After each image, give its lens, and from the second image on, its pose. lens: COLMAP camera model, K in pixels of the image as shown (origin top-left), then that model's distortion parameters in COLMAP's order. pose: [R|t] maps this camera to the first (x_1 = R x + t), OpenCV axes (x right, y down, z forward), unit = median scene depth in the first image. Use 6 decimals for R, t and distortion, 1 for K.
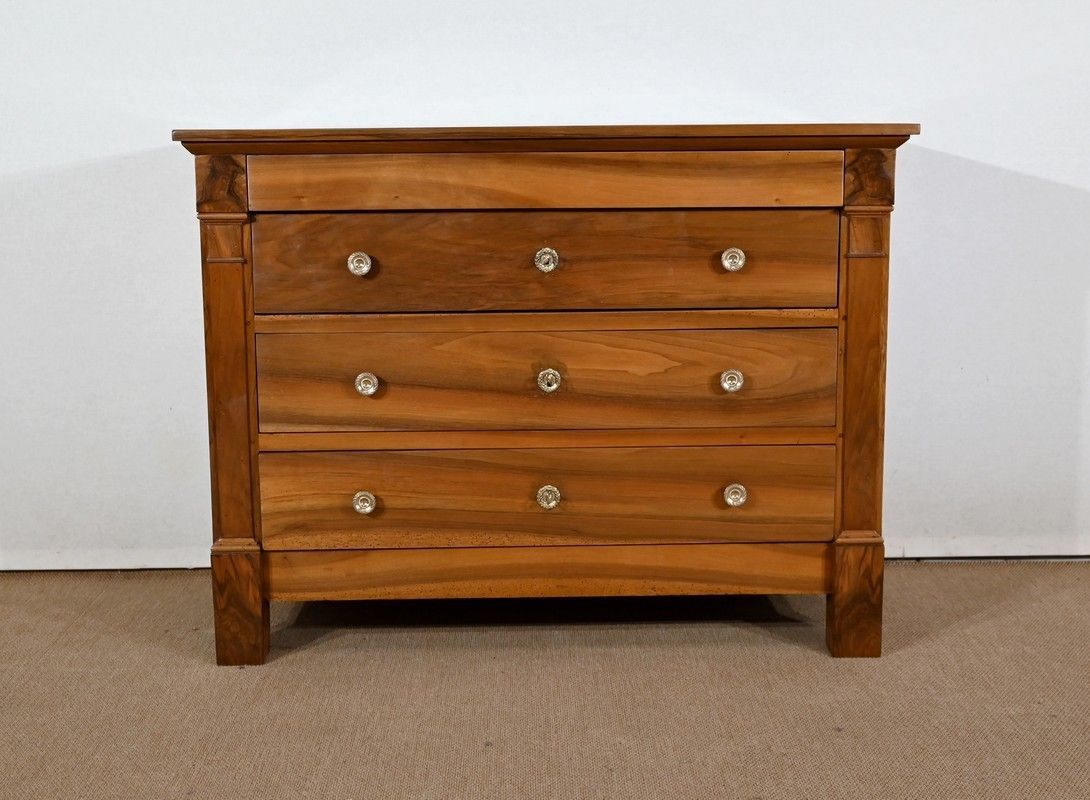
lens RADIAL K [[1528.5, 0, 542.5], [0, 1528.5, 361.9], [0, 0, 1]] dist [0.002161, -0.003537]
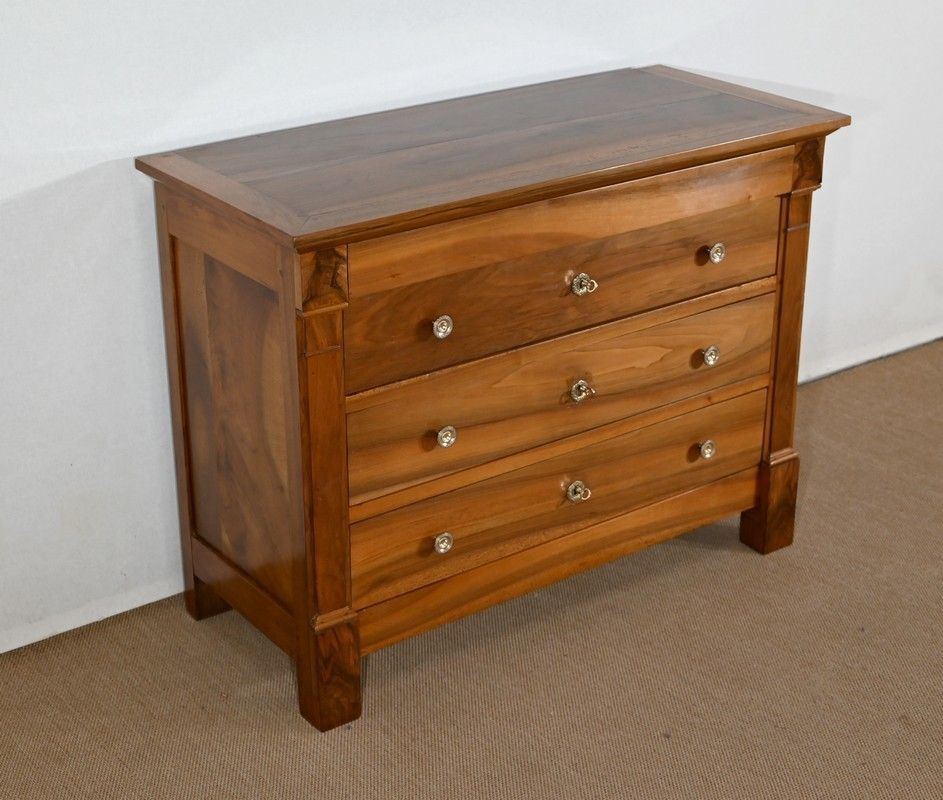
lens RADIAL K [[1739.7, 0, 471.3], [0, 1739.7, 371.2], [0, 0, 1]] dist [0.012661, -0.105515]
pose [[0.814814, -0.217881, 0.537220, -0.709283], [0.077892, 0.959429, 0.270976, -0.337205], [-0.574465, -0.178950, 0.798728, 0.077689]]
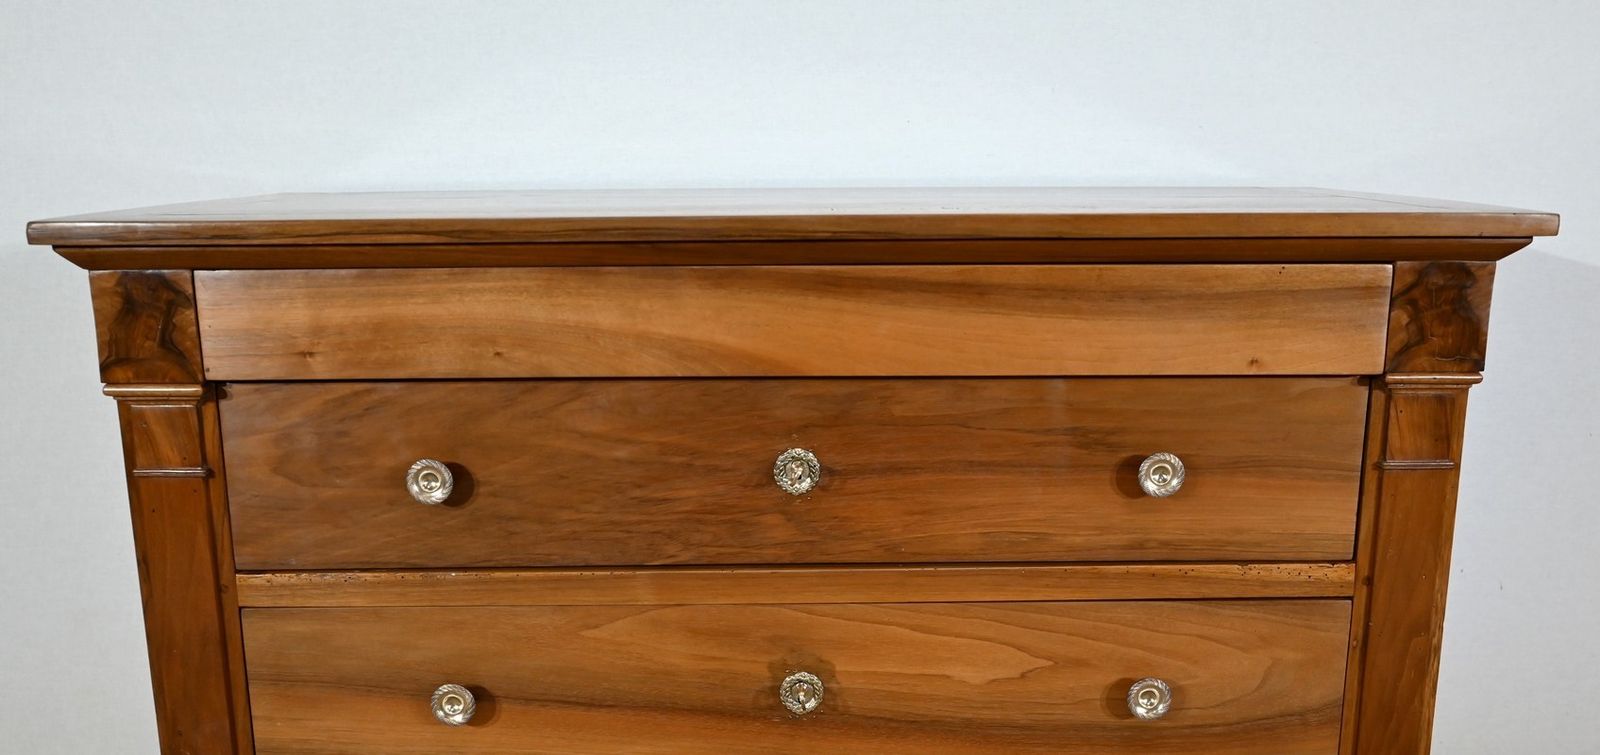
lens RADIAL K [[1288.3, 0, 815.8], [0, 1288.3, 419.2], [0, 0, 1]] dist [0.000843, 0.000417]
pose [[0.999989, 0.003866, -0.002471, 0.010062], [-0.003701, 0.997962, 0.063703, -0.111441], [0.002713, -0.063693, 0.997966, 0.563999]]
